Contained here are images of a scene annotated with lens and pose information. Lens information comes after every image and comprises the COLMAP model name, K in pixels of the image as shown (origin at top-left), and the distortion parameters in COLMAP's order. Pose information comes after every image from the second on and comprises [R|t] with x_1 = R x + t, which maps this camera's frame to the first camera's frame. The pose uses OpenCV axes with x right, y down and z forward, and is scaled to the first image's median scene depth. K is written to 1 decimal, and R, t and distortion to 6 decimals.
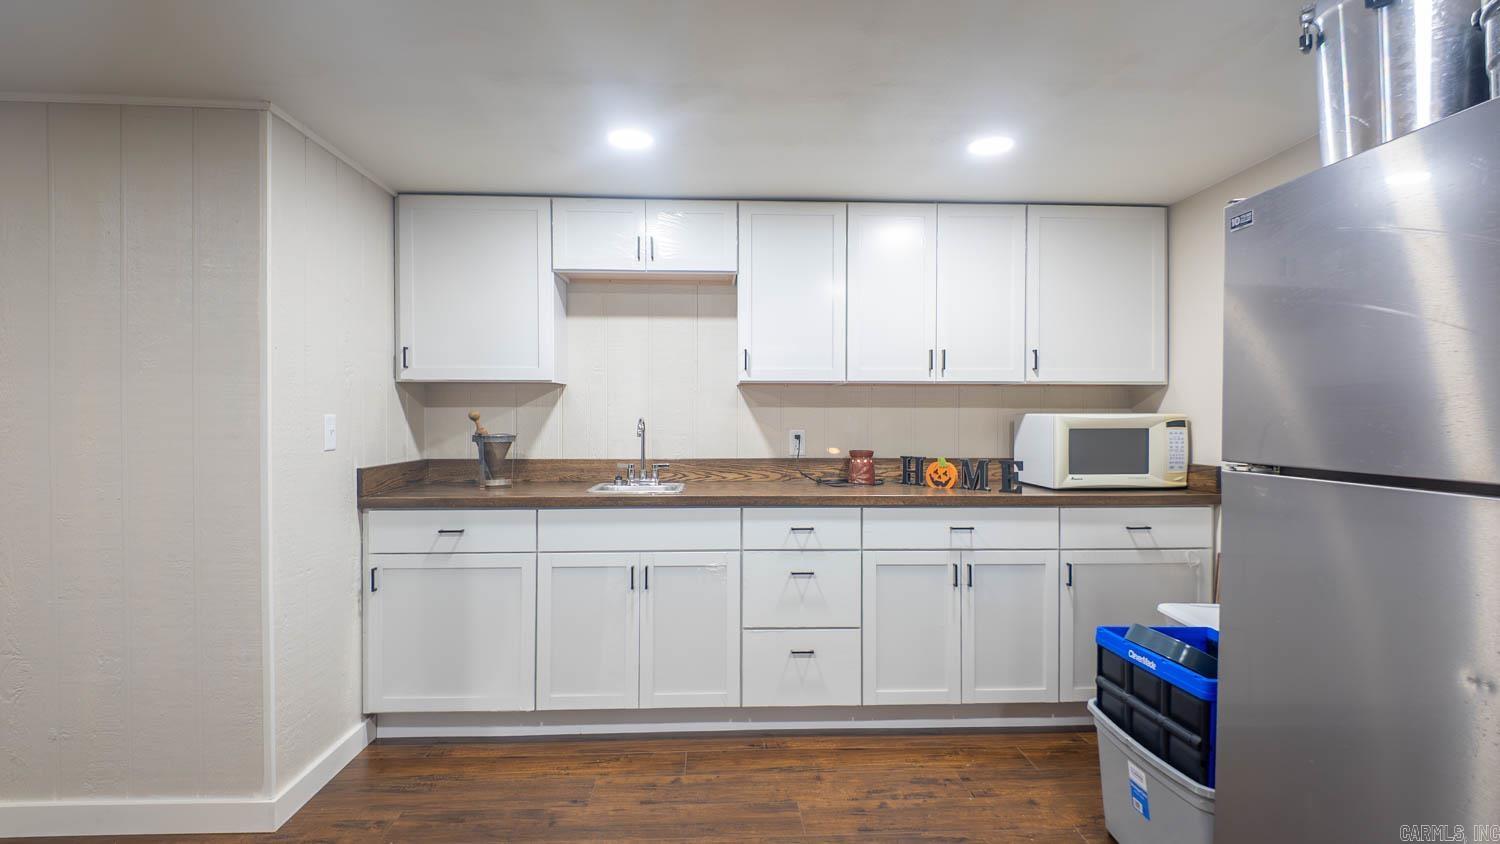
lens RADIAL K [[768.5, 0, 750.0], [0, 768.5, 422.0], [0, 0, 1]] dist [0.049391, -0.063259]
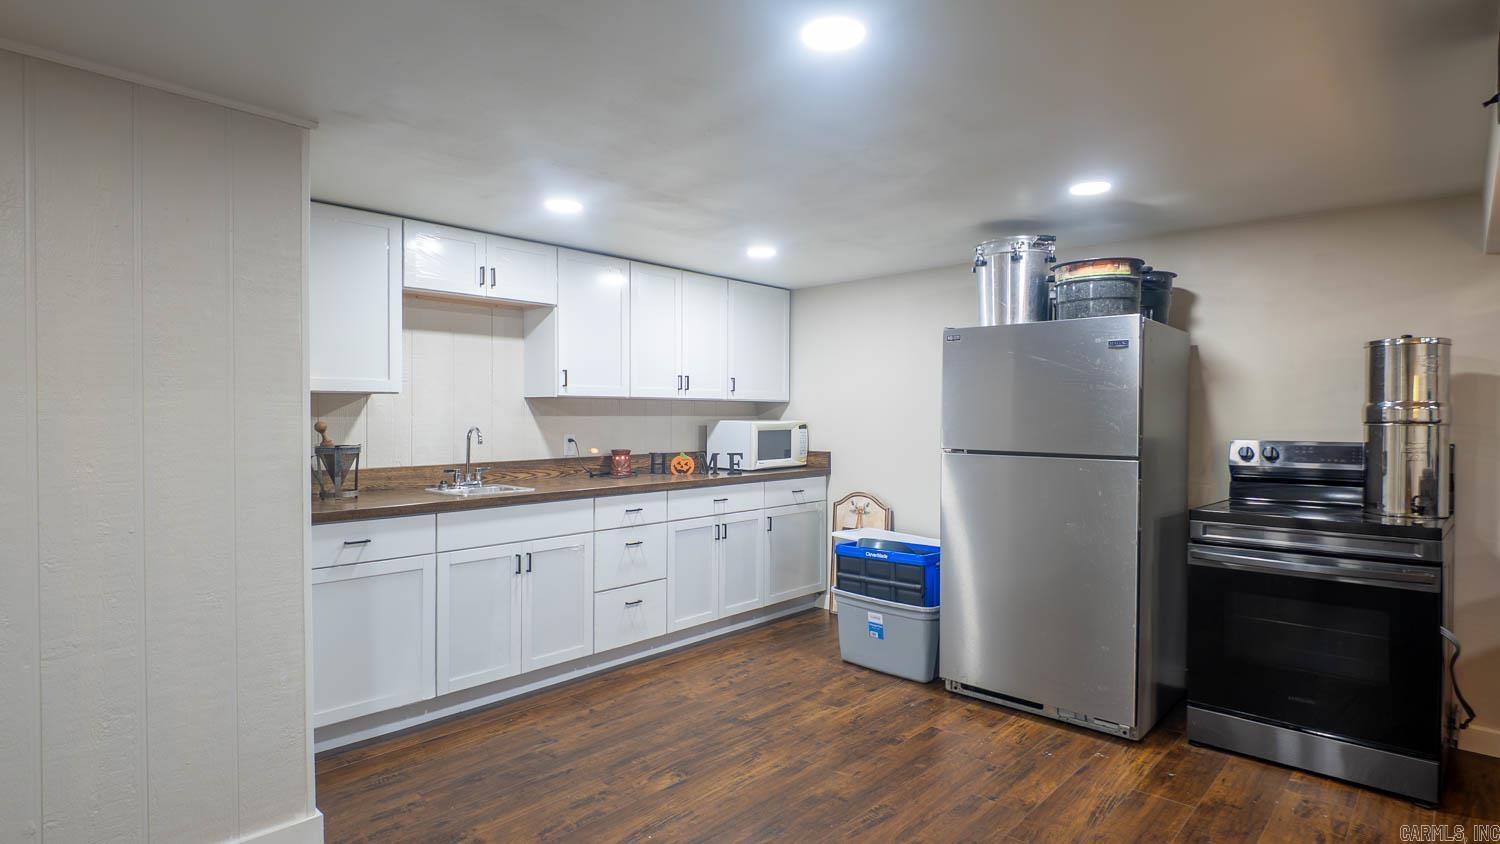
lens RADIAL K [[768.5, 0, 750.0], [0, 768.5, 422.0], [0, 0, 1]] dist [0.049391, -0.063259]
pose [[0.718034, -0.007993, 0.695962, -0.647702], [0.001796, 0.999952, 0.009632, -0.023160], [-0.696006, -0.005666, 0.718014, -0.083279]]
